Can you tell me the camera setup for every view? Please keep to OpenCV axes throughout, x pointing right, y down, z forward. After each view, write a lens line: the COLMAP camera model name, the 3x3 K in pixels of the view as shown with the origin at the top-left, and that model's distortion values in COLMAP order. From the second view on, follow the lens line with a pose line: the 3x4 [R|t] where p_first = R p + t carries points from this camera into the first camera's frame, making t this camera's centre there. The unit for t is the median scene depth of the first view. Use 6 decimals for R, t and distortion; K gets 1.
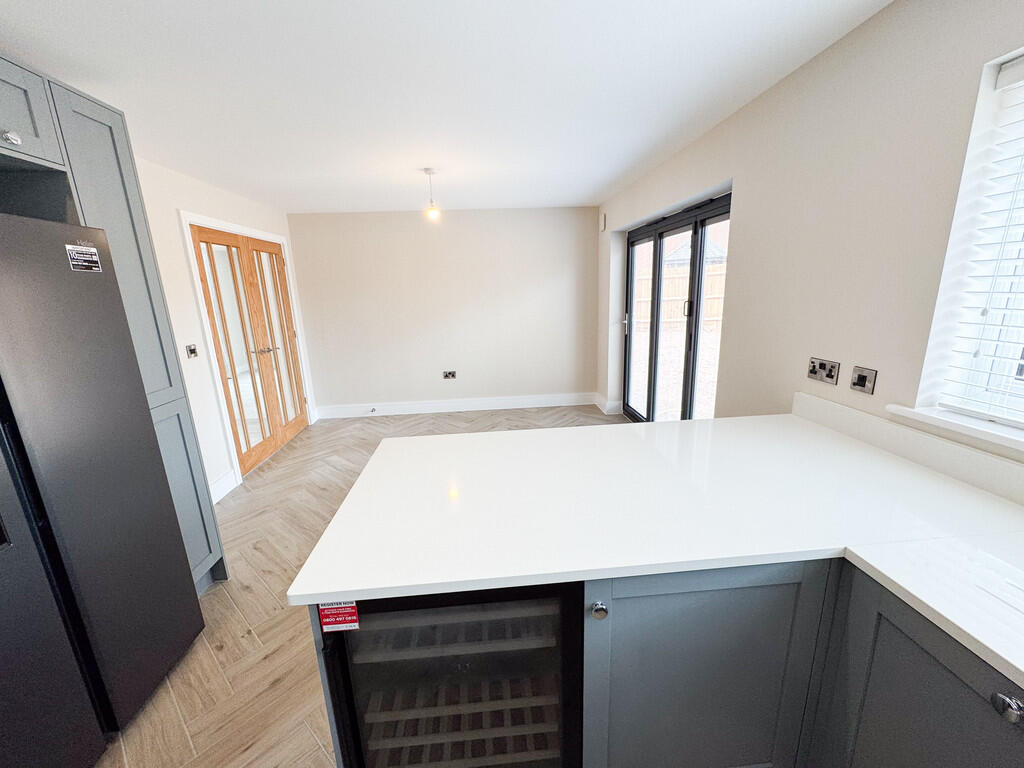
lens RADIAL K [[409.7, 0, 512.0], [0, 409.7, 384.0], [0, 0, 1]] dist [-0.001775, -0.000081]
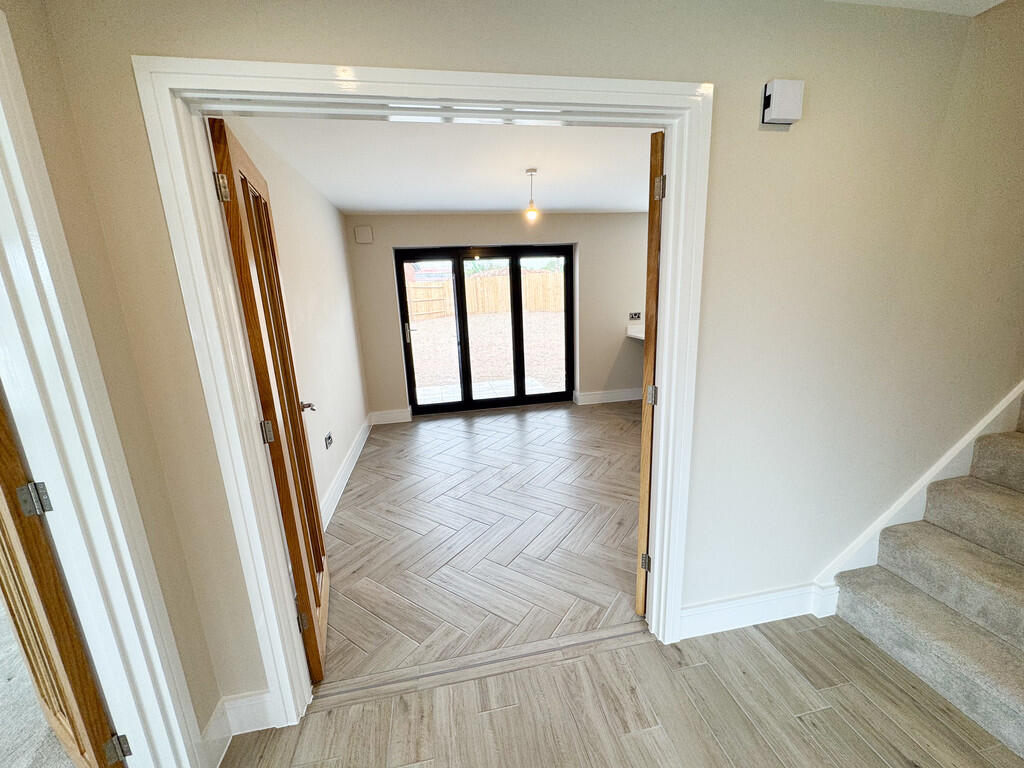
lens RADIAL K [[408.4, 0, 512.0], [0, 408.4, 384.0], [0, 0, 1]] dist [-0.001782, 0.000196]
pose [[-0.114991, -0.182395, 0.976478, -1.168695], [0.273580, 0.939169, 0.207643, -0.233210], [-0.954951, 0.291022, -0.058097, 1.158622]]
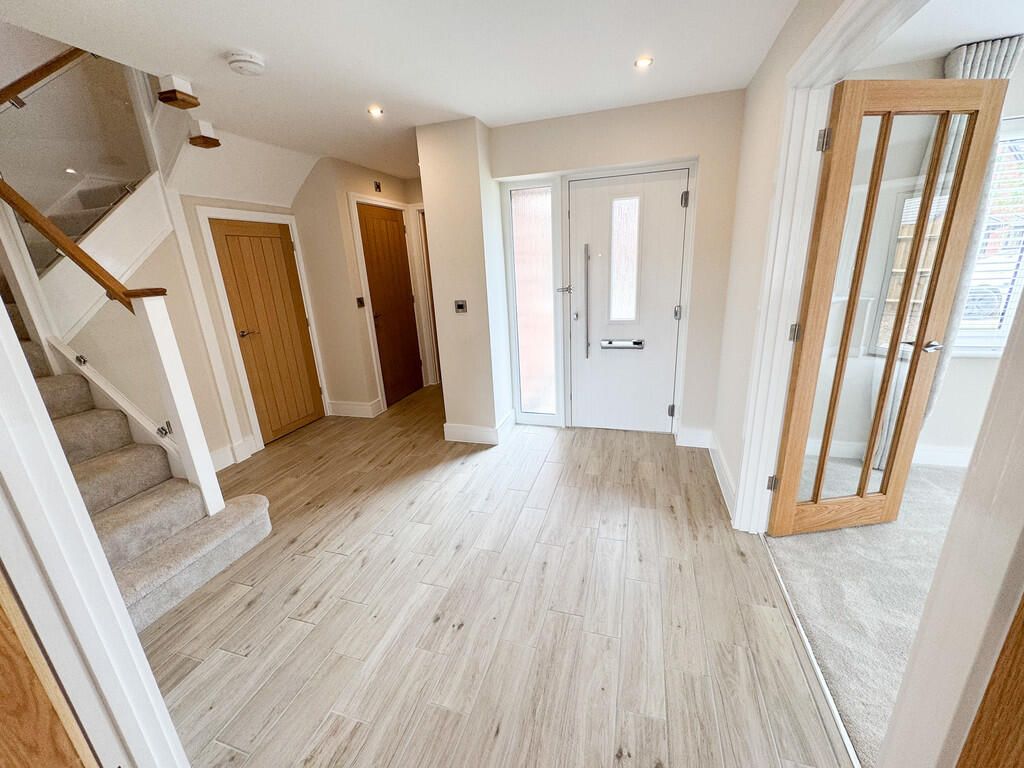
lens RADIAL K [[408.4, 0, 512.0], [0, 408.4, 384.0], [0, 0, 1]] dist [-0.001782, 0.000196]
pose [[-0.364774, 0.317823, -0.875174, -0.634344], [-0.150526, 0.907445, 0.392282, -0.263239], [0.918848, 0.274830, -0.283172, 1.288104]]
